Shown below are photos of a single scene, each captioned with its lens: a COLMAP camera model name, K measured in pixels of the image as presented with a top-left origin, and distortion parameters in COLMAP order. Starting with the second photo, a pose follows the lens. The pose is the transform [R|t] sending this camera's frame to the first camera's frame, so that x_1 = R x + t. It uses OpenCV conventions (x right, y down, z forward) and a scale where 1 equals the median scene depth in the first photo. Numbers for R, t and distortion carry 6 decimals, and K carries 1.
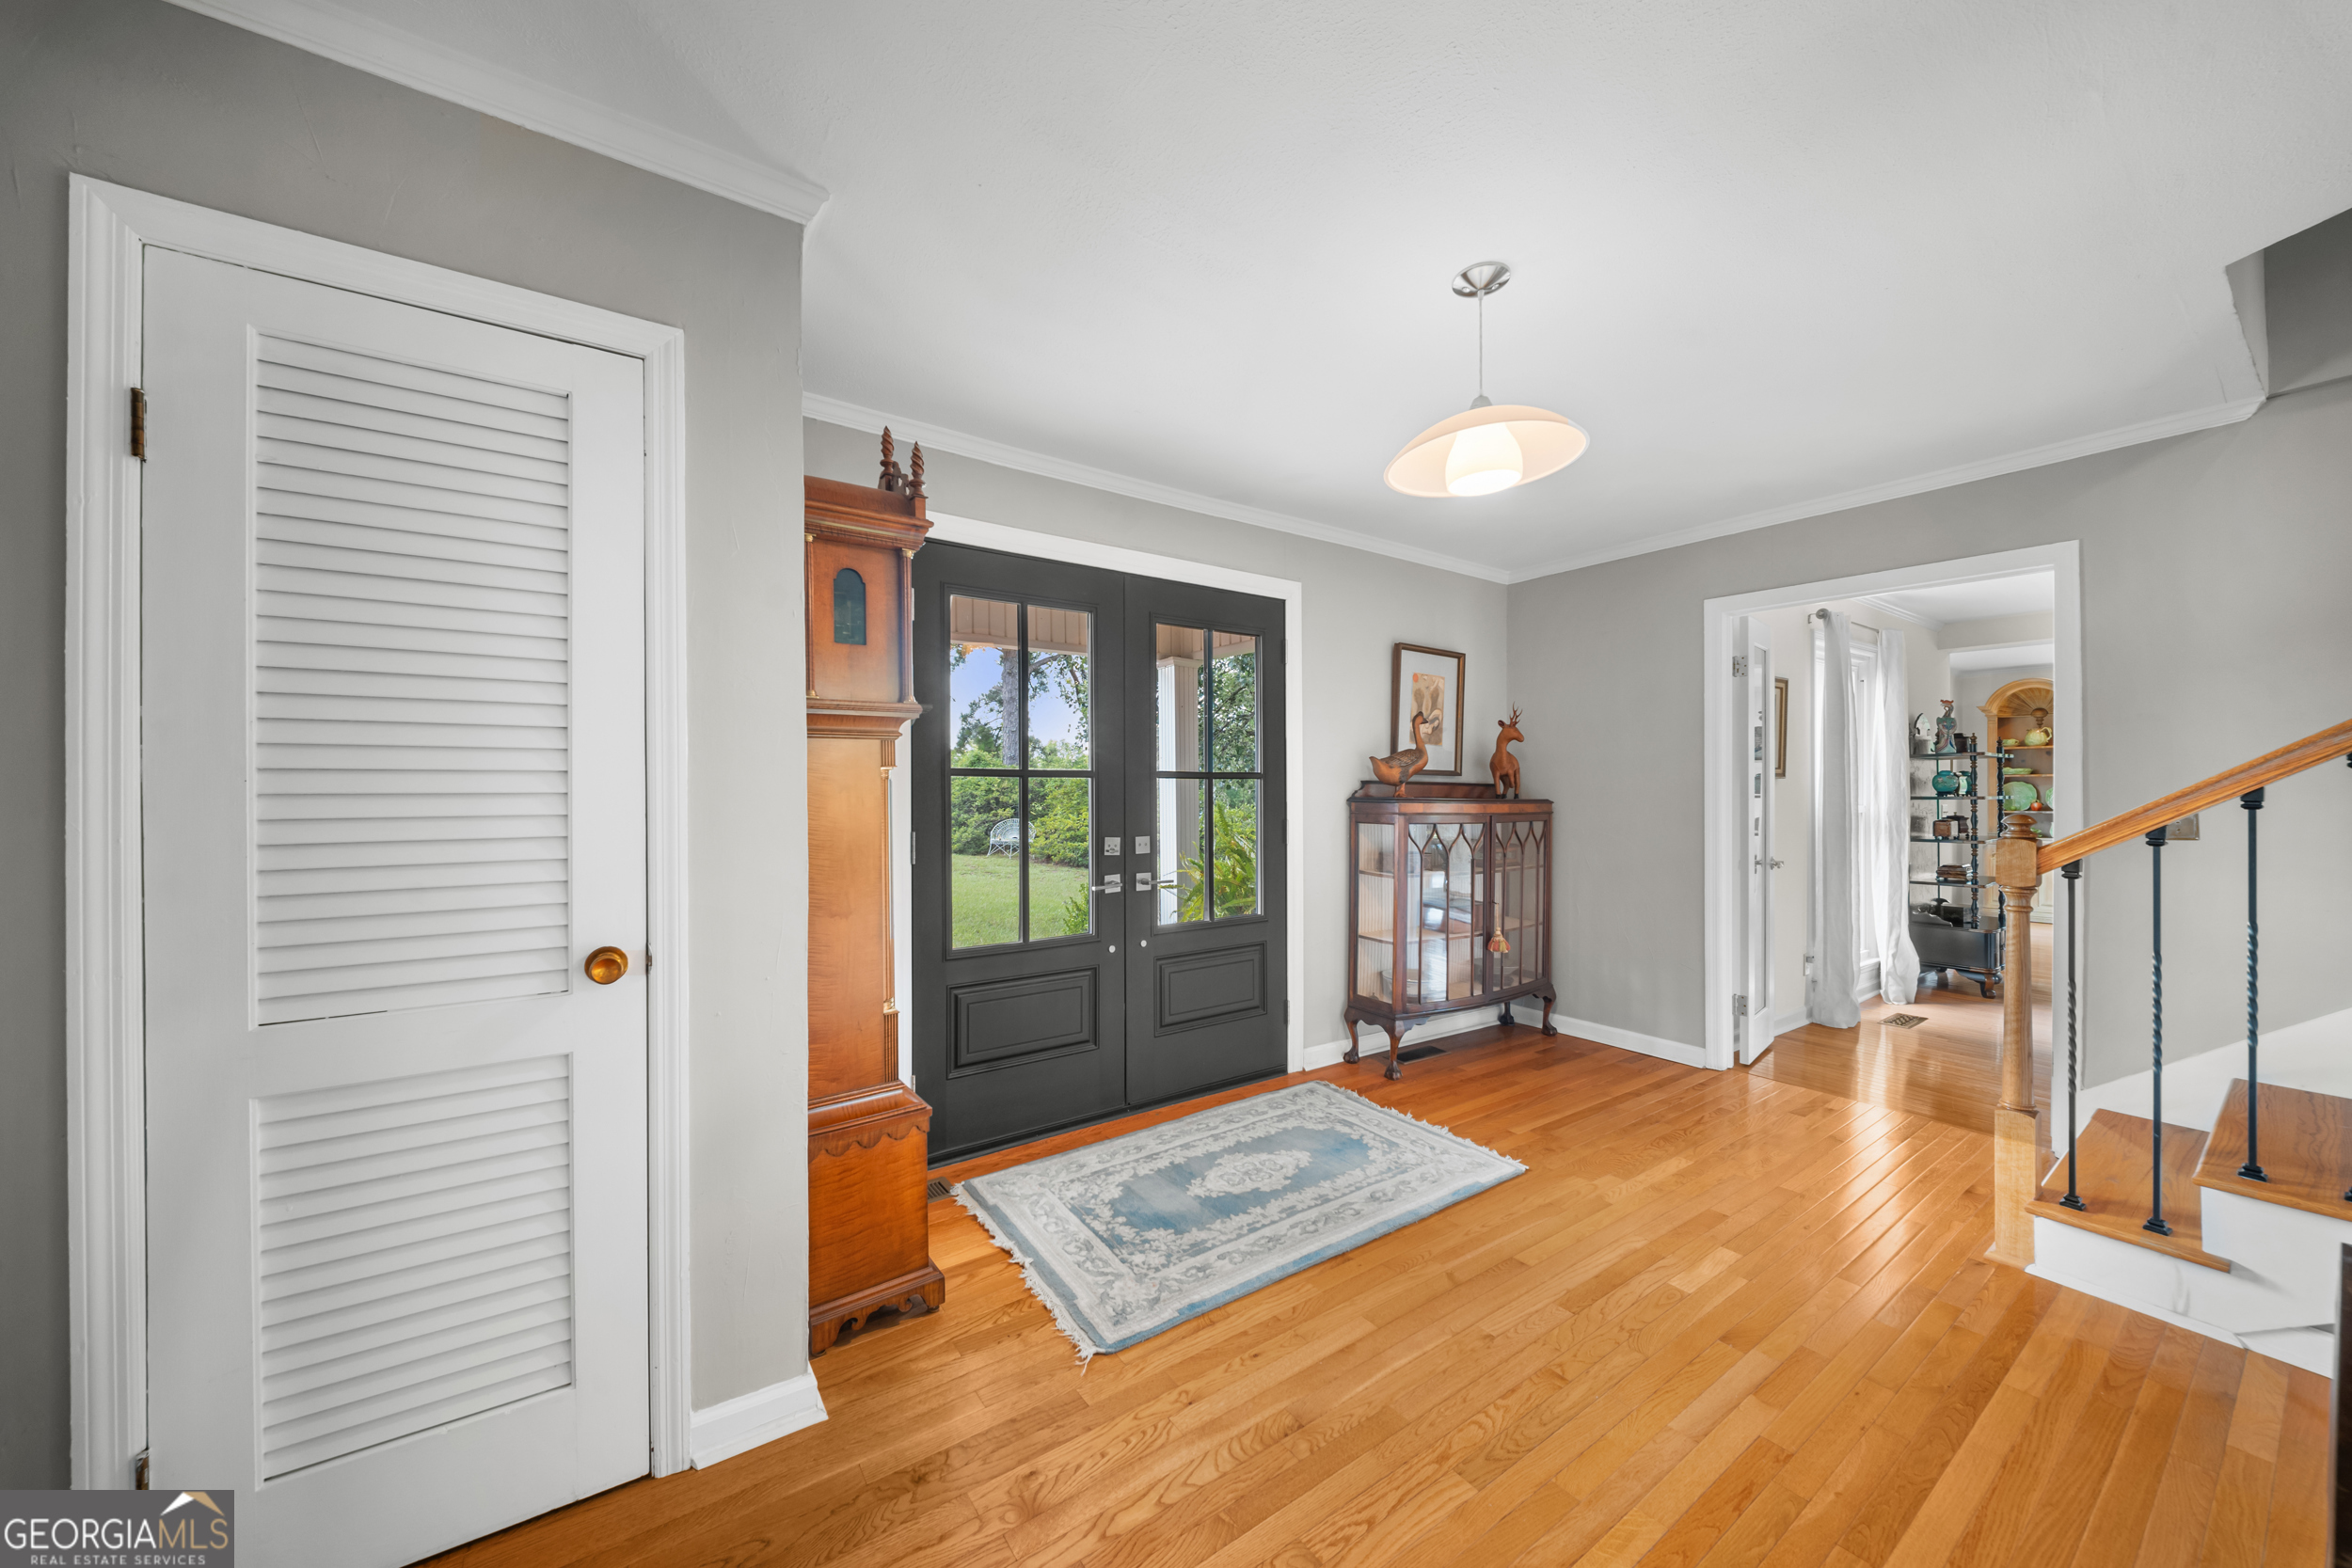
lens RADIAL K [[826.3, 0, 1175.5], [0, 826.3, 781.6], [0, 0, 1]] dist [-0.001257, -0.000115]
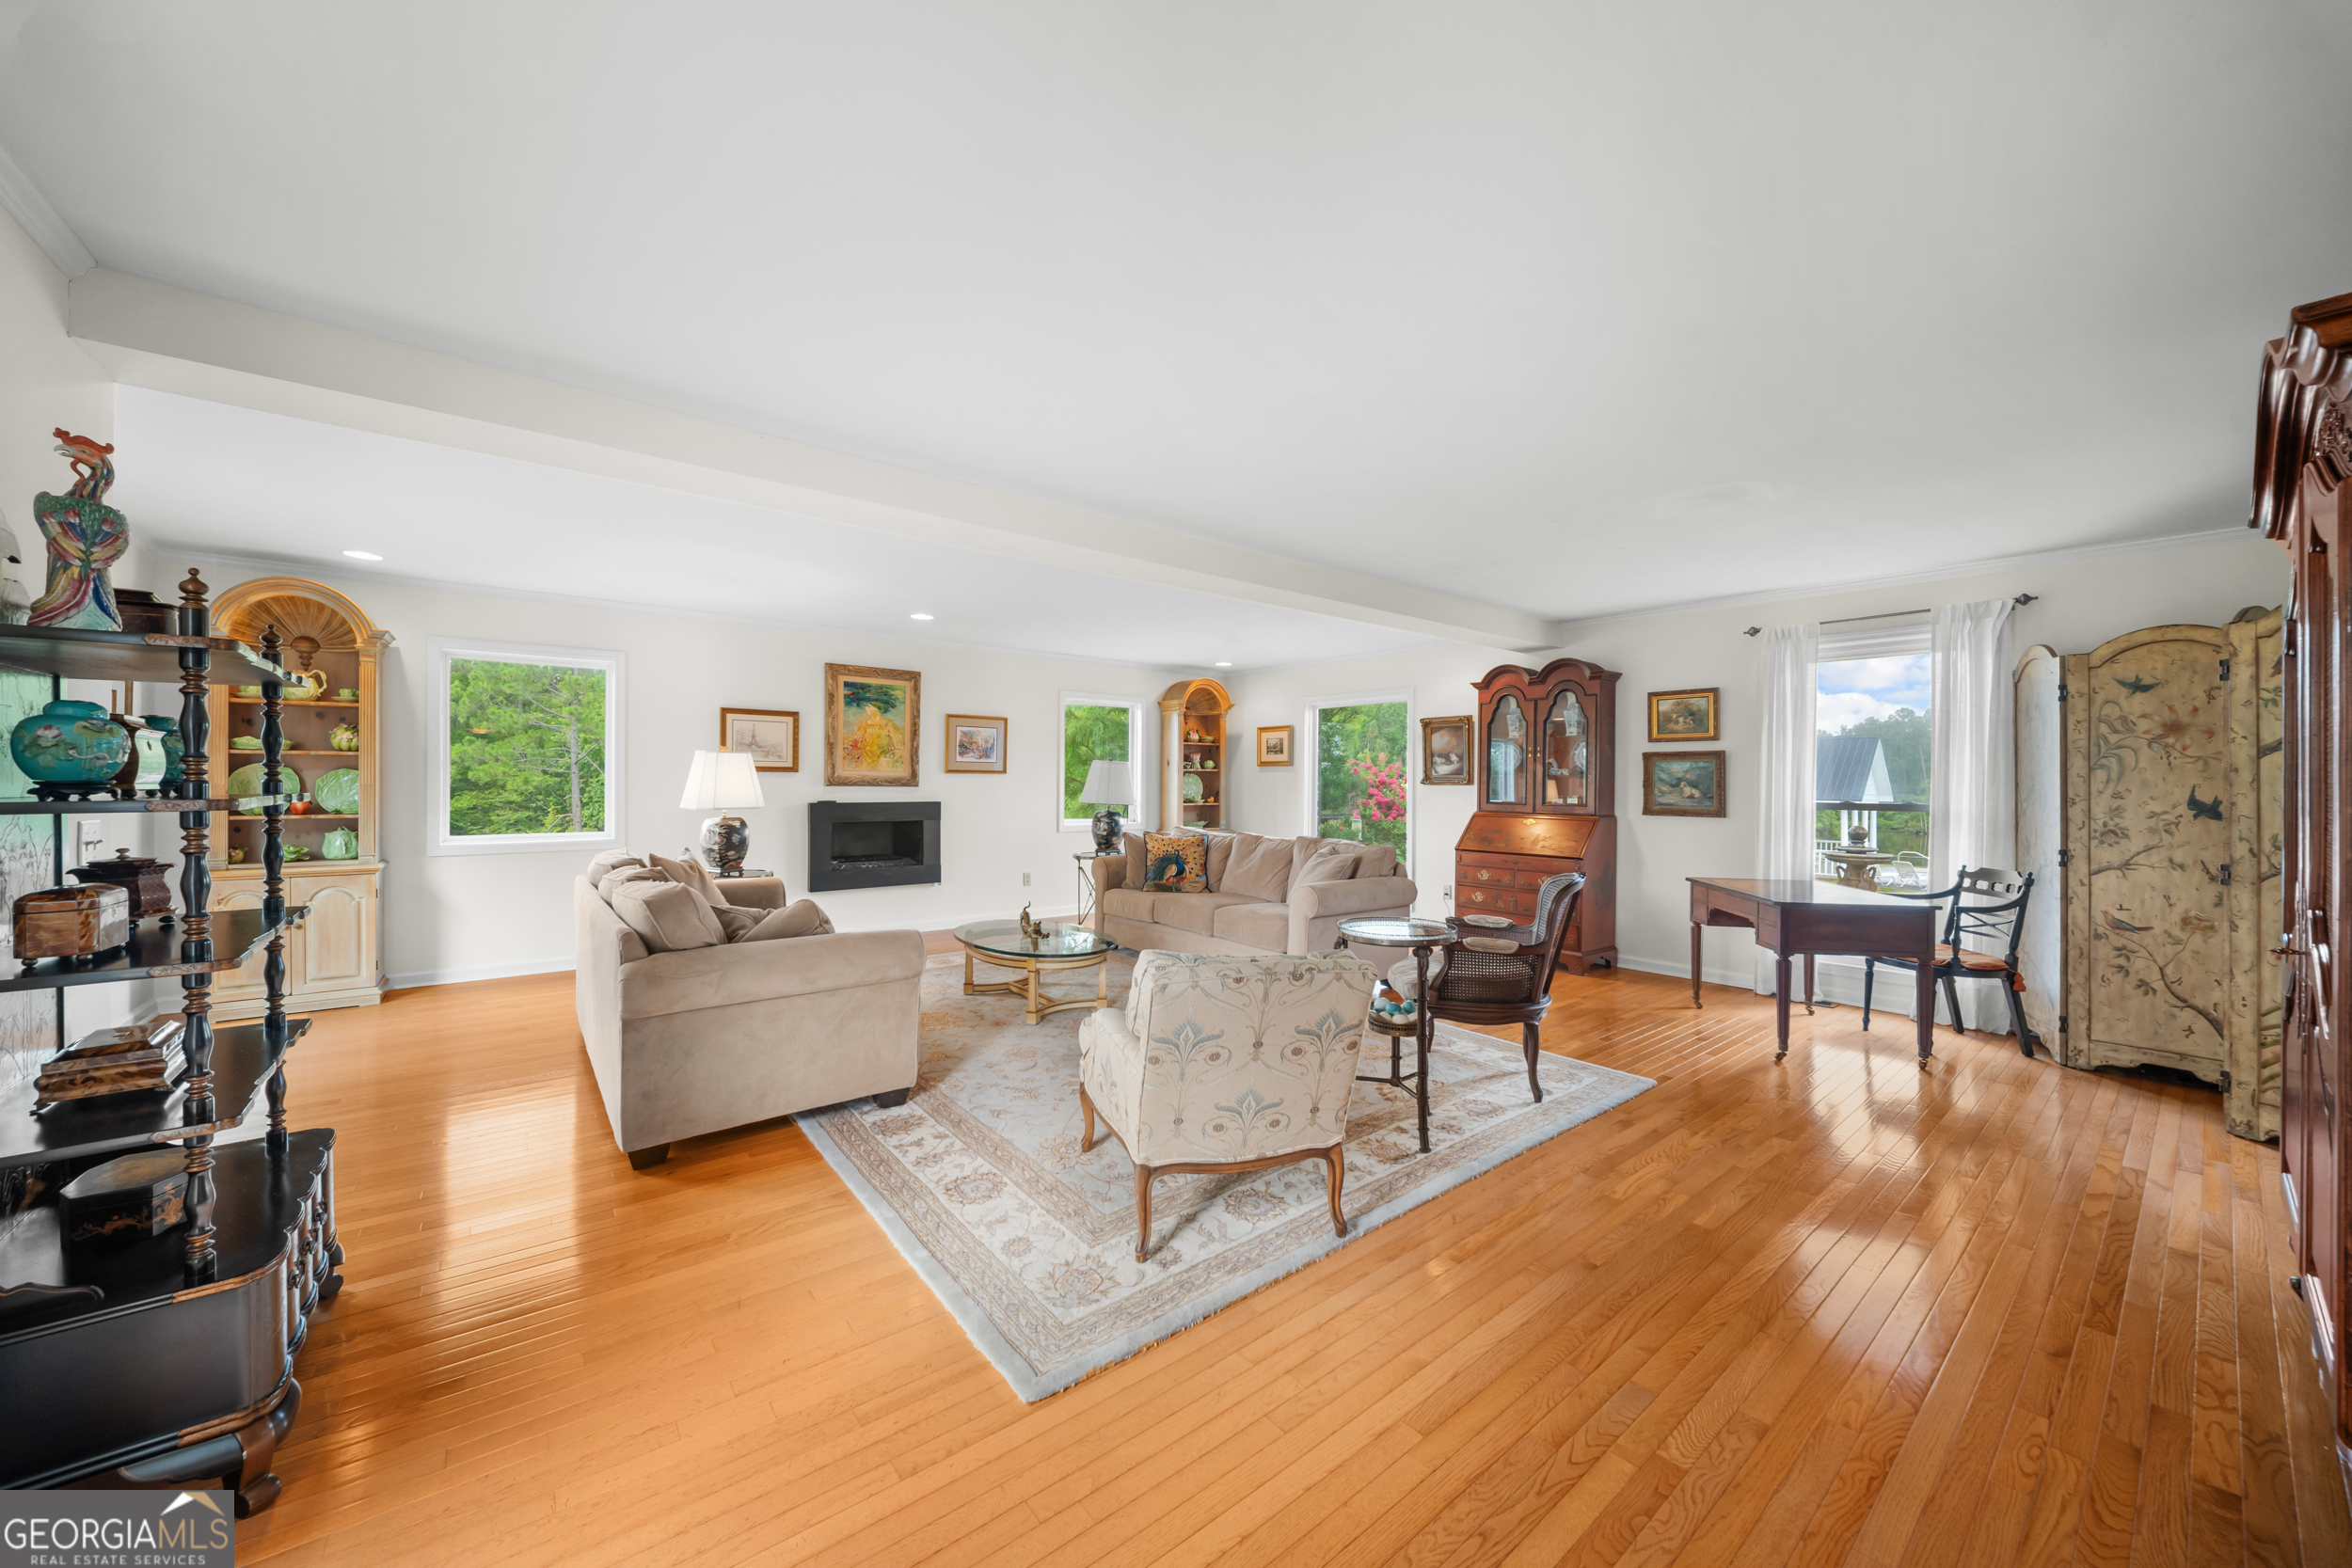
lens RADIAL K [[826.3, 0, 1172.2], [0, 826.3, 788.0], [0, 0, 1]] dist [-0.001257, -0.000115]
pose [[-0.070334, 0.004512, 0.997513, 0.635617], [-0.002433, 0.999986, -0.004695, 0.014703], [-0.997520, -0.002757, -0.070322, 0.657938]]
